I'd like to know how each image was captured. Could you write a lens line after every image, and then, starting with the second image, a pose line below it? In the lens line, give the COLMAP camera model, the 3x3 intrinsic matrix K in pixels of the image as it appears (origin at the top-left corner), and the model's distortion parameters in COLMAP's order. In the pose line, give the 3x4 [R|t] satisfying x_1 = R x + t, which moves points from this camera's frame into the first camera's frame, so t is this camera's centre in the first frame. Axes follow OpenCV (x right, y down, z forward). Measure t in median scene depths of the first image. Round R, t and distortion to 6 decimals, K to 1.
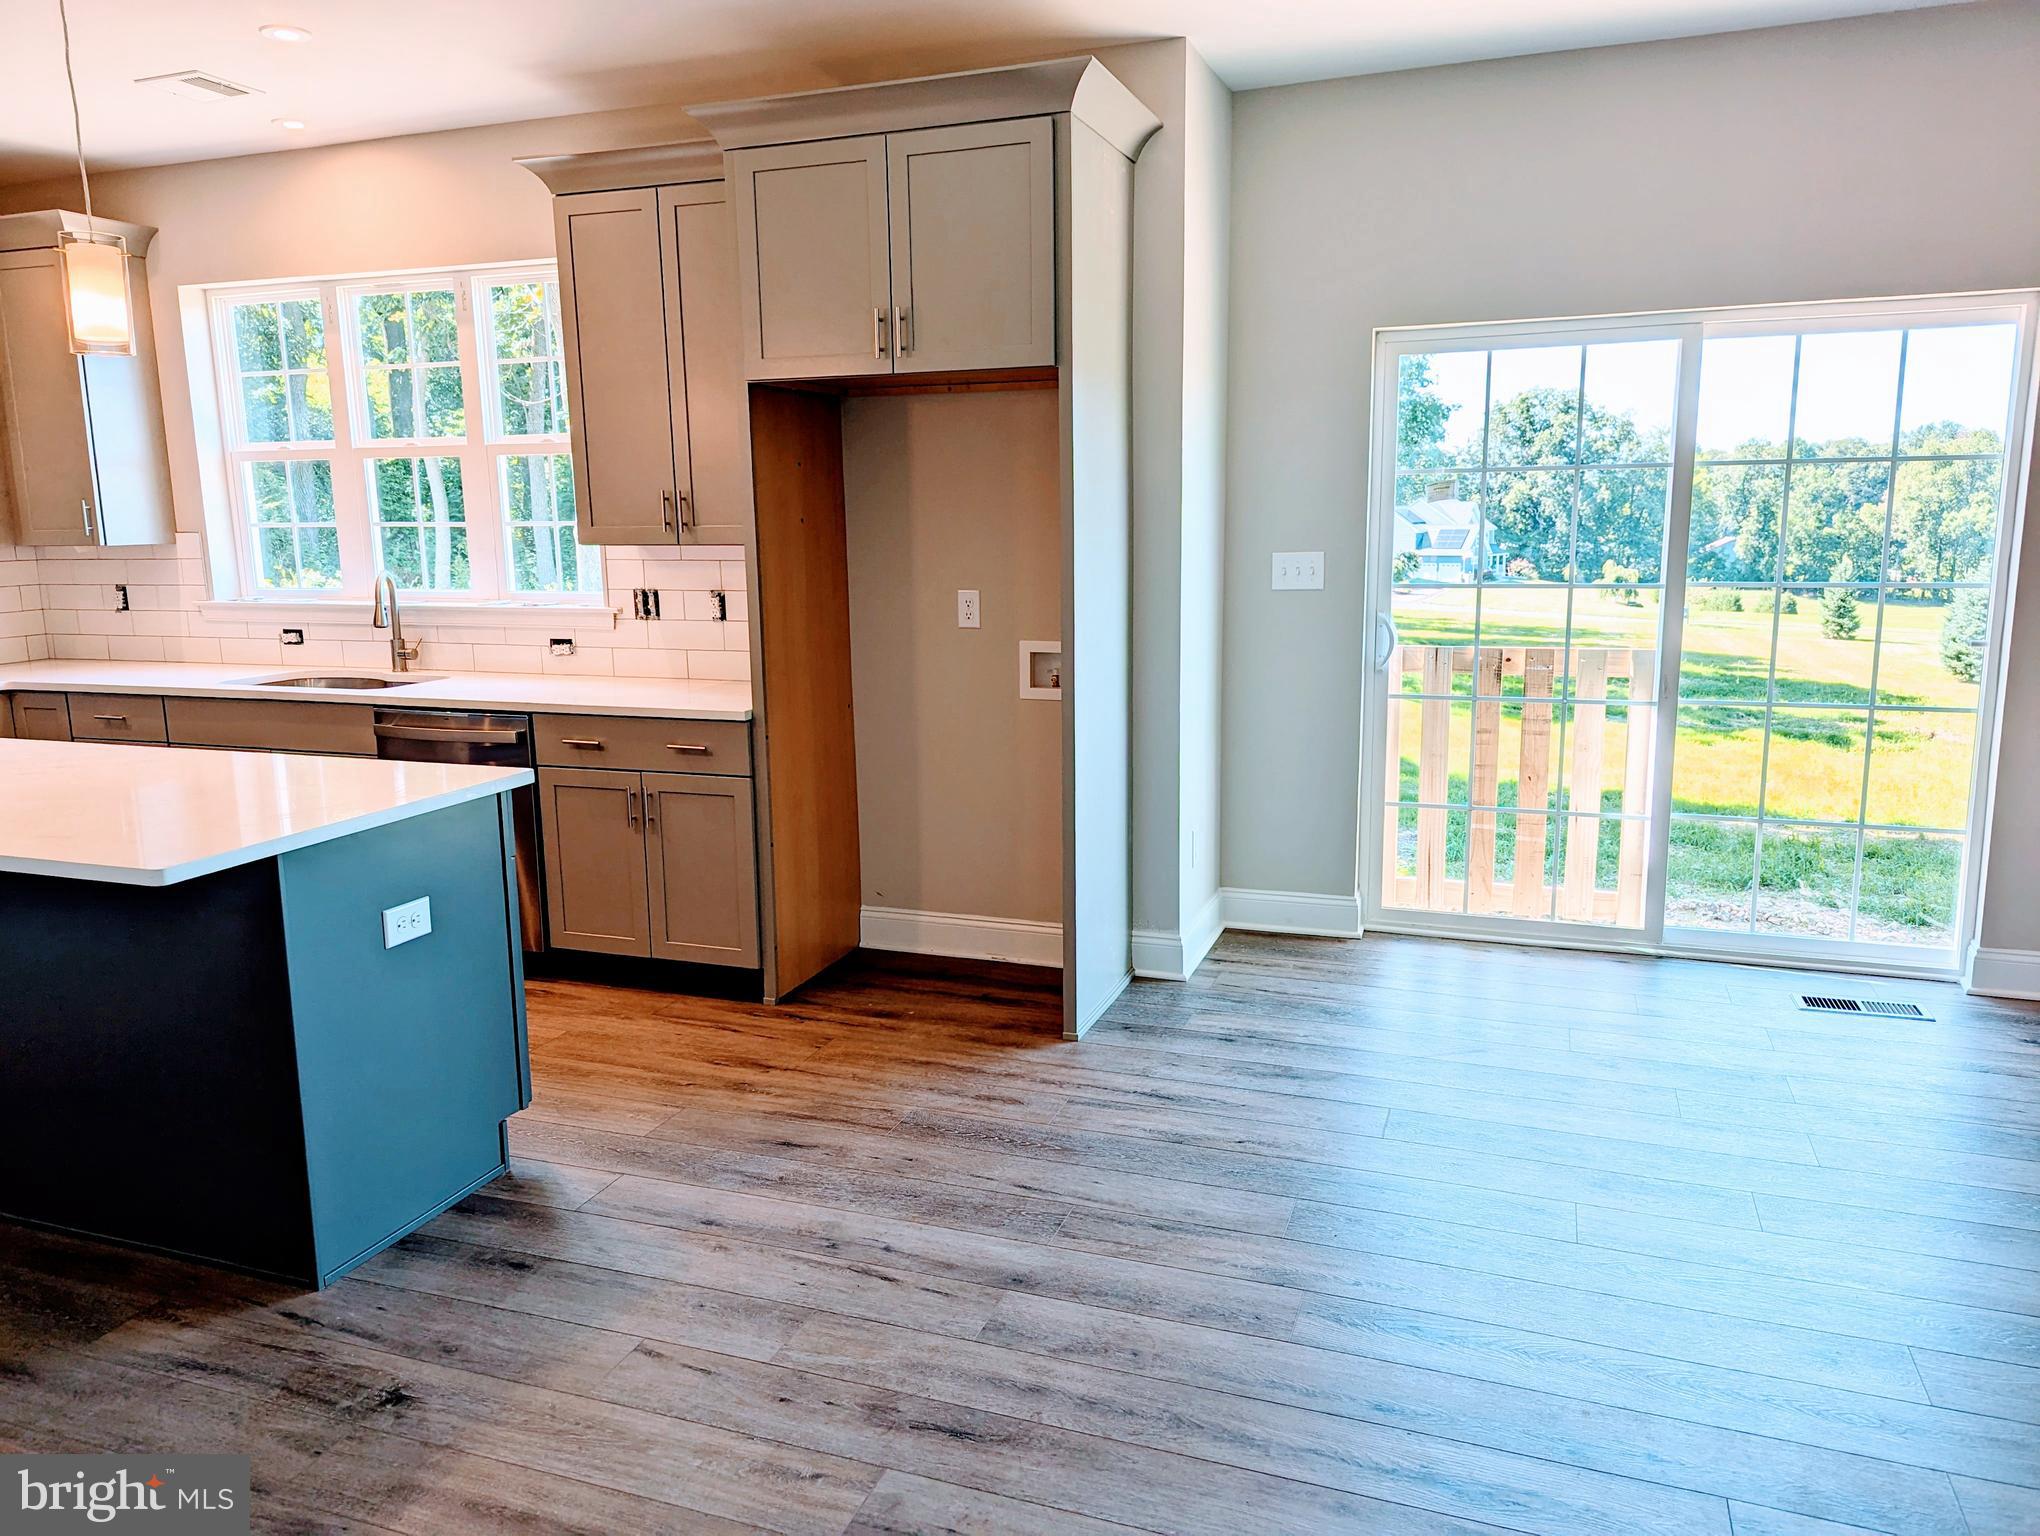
lens RADIAL K [[1443.1, 0, 1020.7], [0, 1443.1, 763.4], [0, 0, 1]] dist [0.028062, -0.011188]
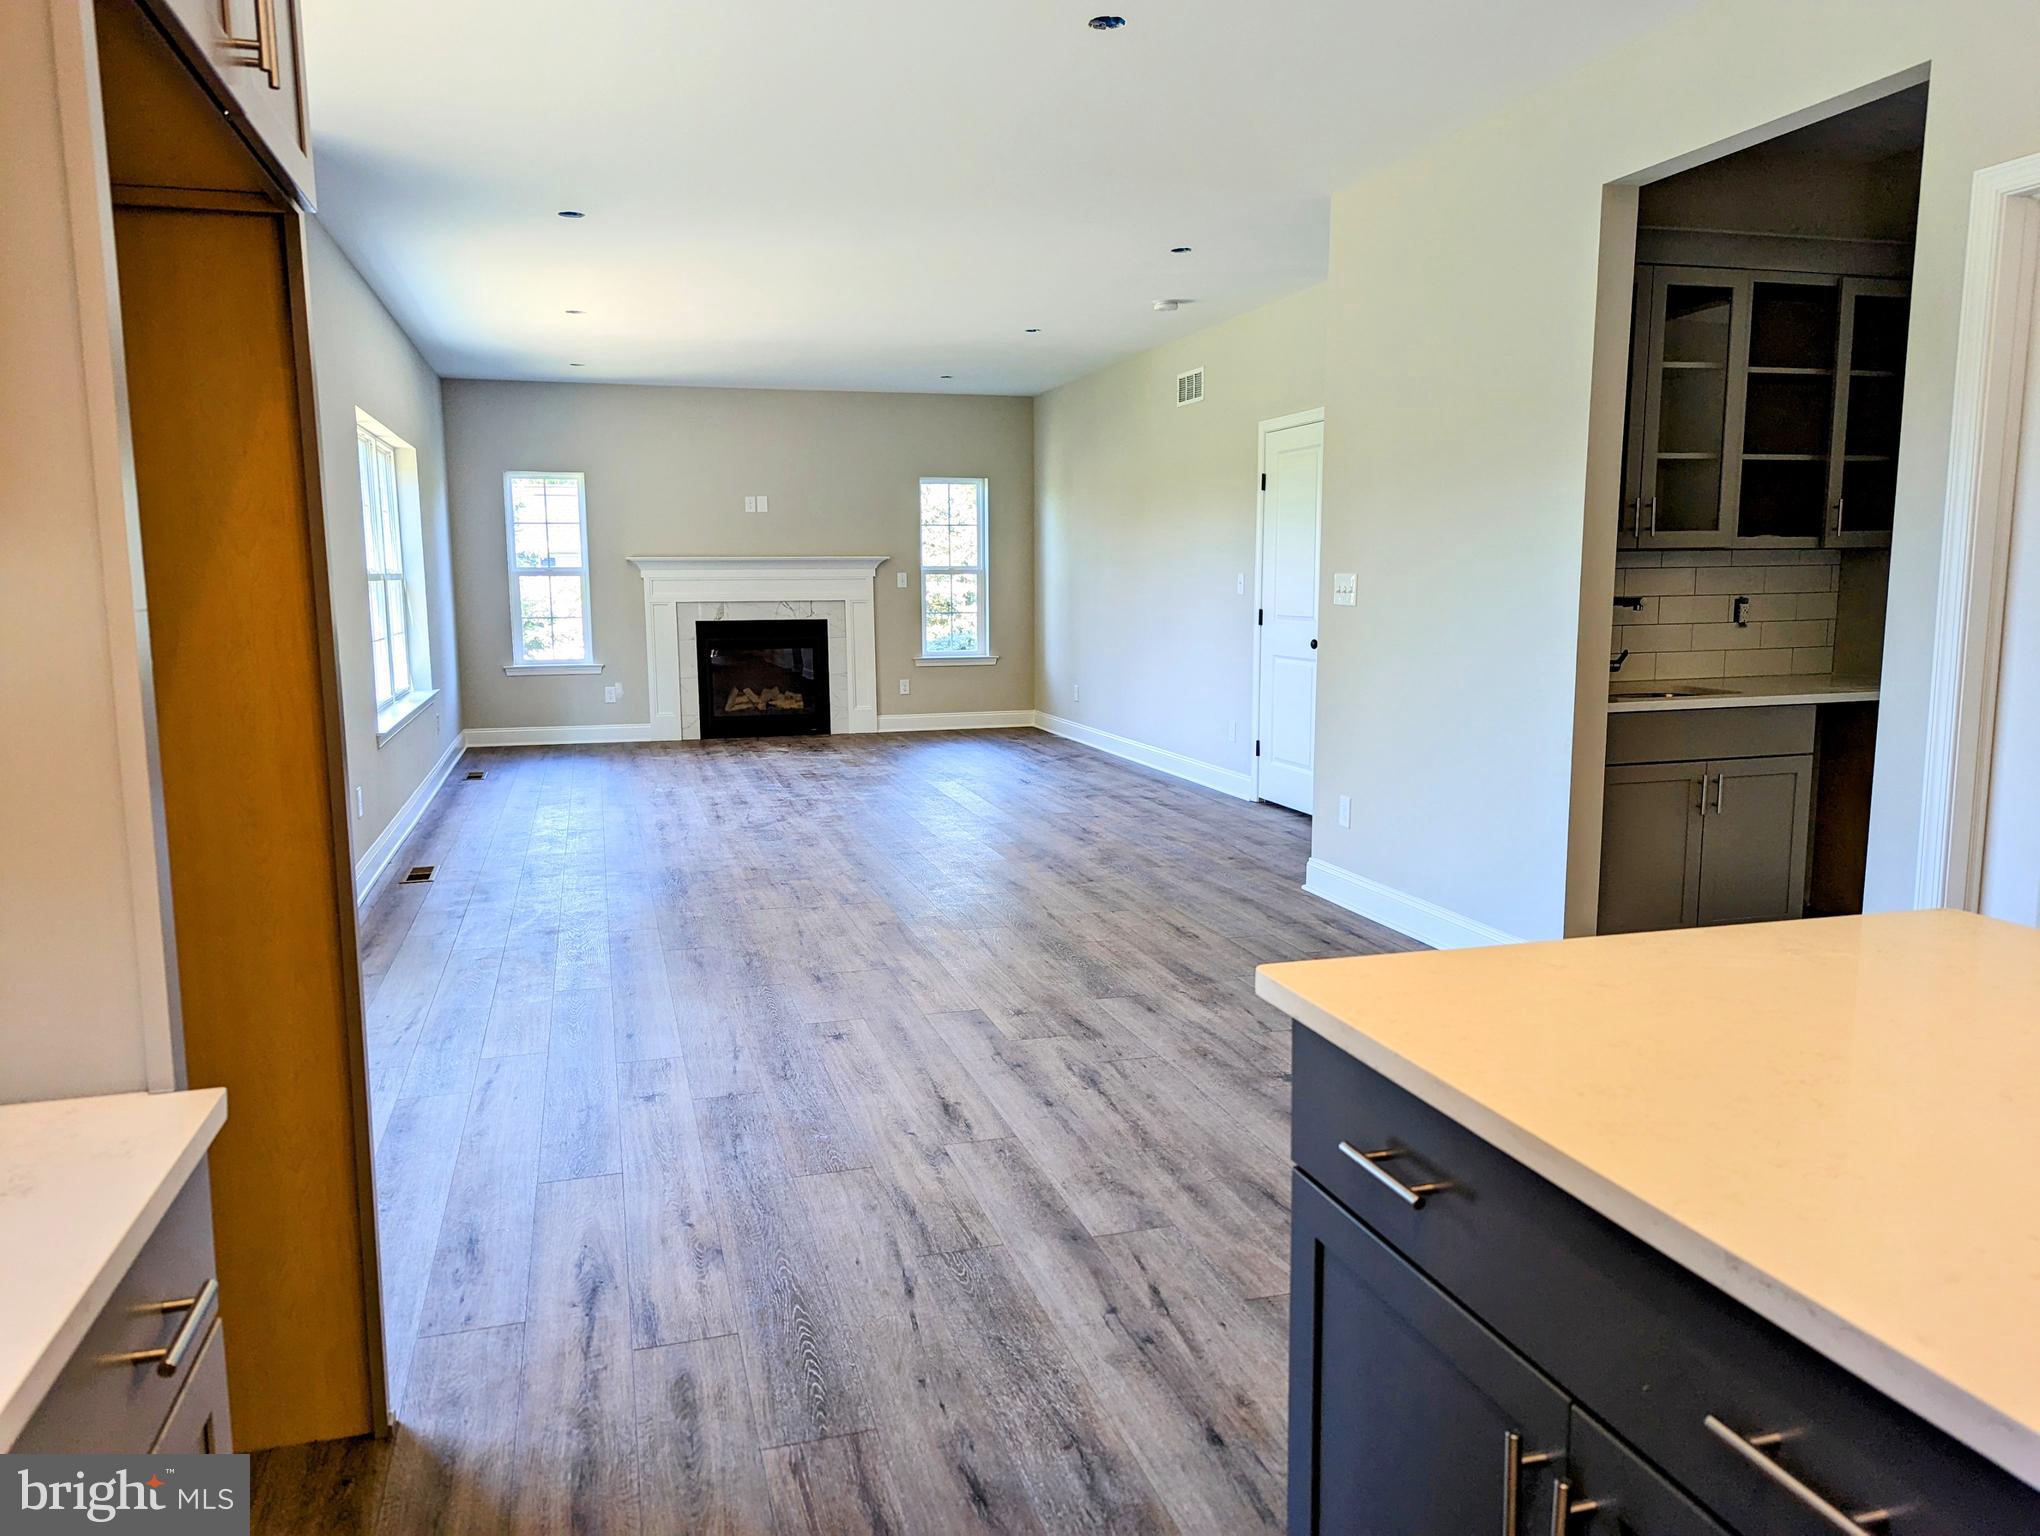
lens RADIAL K [[1443.1, 0, 1021.4], [0, 1443.1, 768.5], [0, 0, 1]] dist [0.028062, -0.011188]
pose [[-0.594754, -0.094794, 0.798300, -0.677227], [0.164649, 0.957609, 0.236379, -0.185578], [-0.786866, 0.272026, -0.553934, 1.329890]]
